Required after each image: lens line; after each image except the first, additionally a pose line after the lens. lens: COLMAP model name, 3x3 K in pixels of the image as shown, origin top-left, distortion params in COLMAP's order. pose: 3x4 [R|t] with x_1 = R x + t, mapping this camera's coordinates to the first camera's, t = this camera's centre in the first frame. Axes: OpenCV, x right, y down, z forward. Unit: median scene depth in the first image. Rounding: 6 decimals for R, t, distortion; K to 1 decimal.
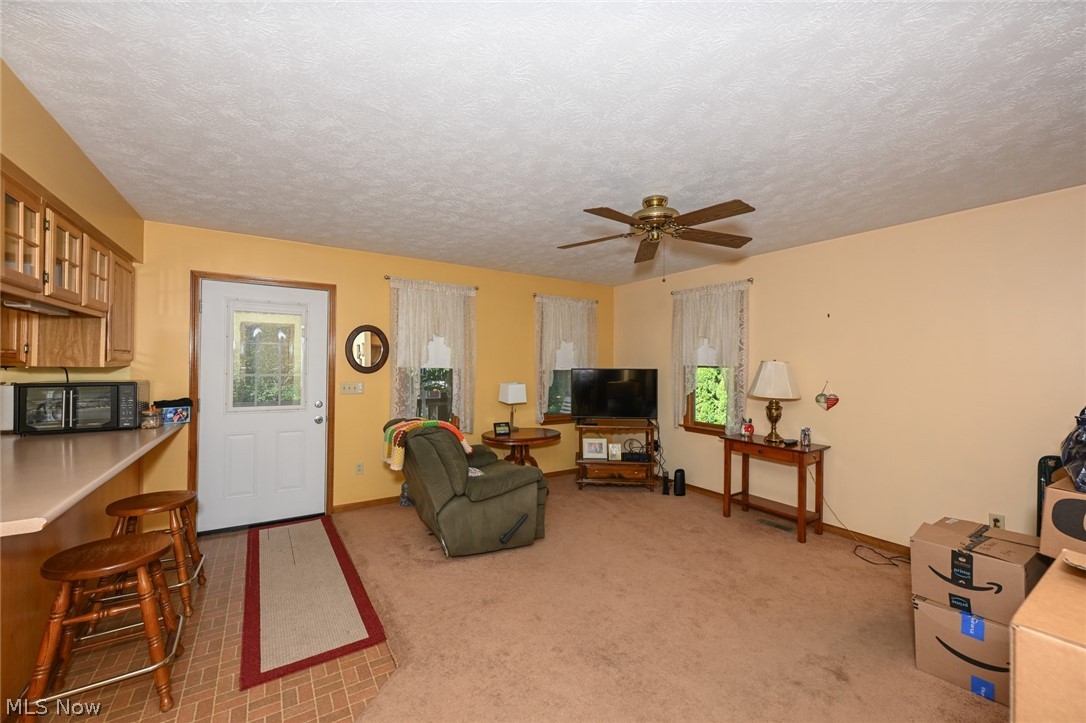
lens RADIAL K [[430.3, 0, 542.5], [0, 430.3, 362.6], [0, 0, 1]] dist [-0.001284, -0.000019]
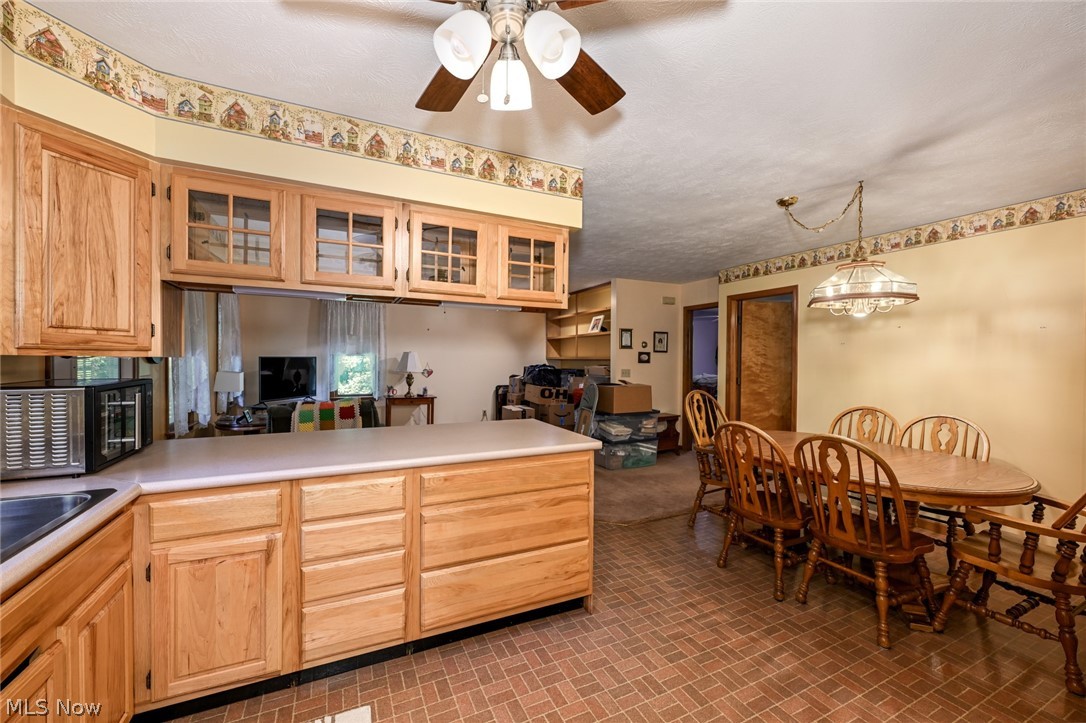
lens RADIAL K [[430.3, 0, 542.5], [0, 430.3, 362.6], [0, 0, 1]] dist [-0.001284, -0.000019]
pose [[0.135801, -0.017584, 0.990580, -1.219455], [-0.016517, 0.999663, 0.020010, -0.004827], [-0.990598, -0.019079, 0.135465, 0.209001]]
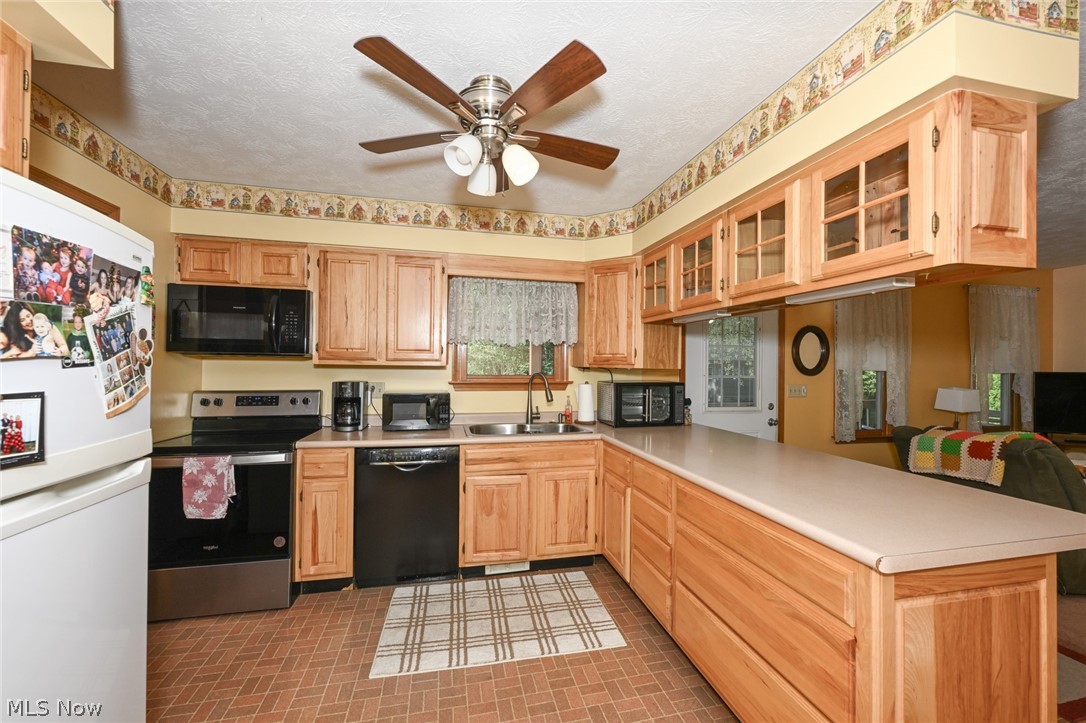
lens RADIAL K [[430.3, 0, 542.5], [0, 430.3, 362.6], [0, 0, 1]] dist [-0.001284, -0.000019]
pose [[0.936902, -0.000746, -0.349593, -0.709578], [0.000760, 1.000000, -0.000096, -0.004822], [0.349593, -0.000176, 0.936902, -0.128451]]
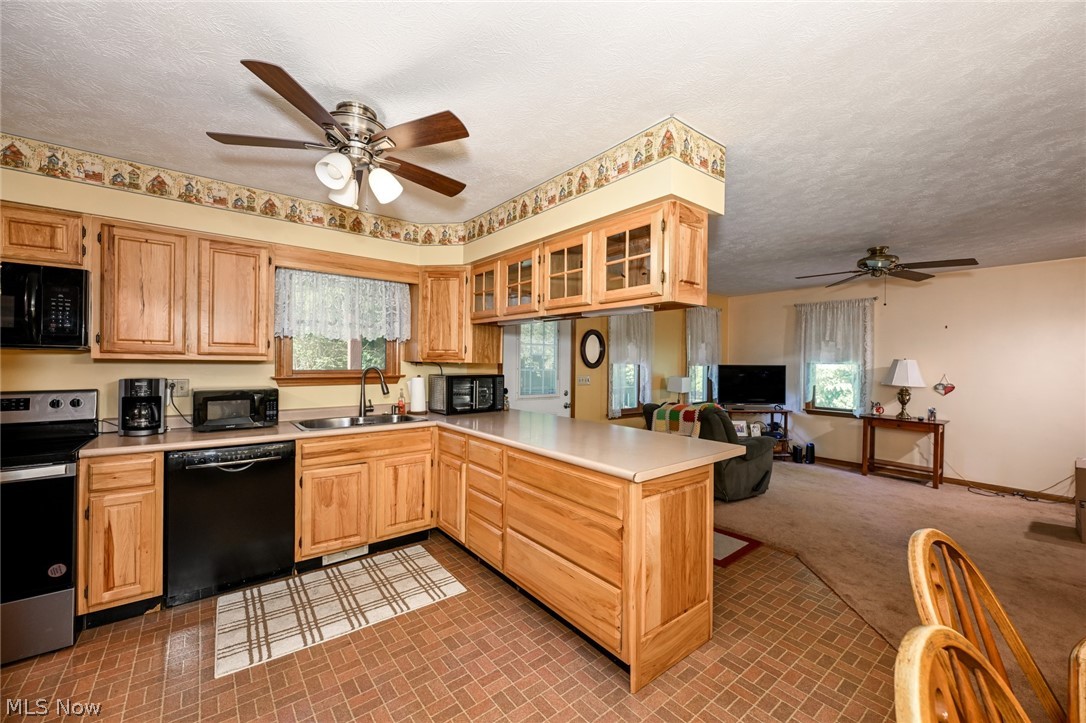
lens RADIAL K [[427.2, 0, 542.3], [0, 427.2, 360.9], [0, 0, 1]] dist [-0.000422, 0.000059]
pose [[0.995839, 0.002700, 0.091093, -0.746235], [-0.003422, 0.999964, 0.007772, -0.005965], [-0.091068, -0.008051, 0.995812, -0.246890]]
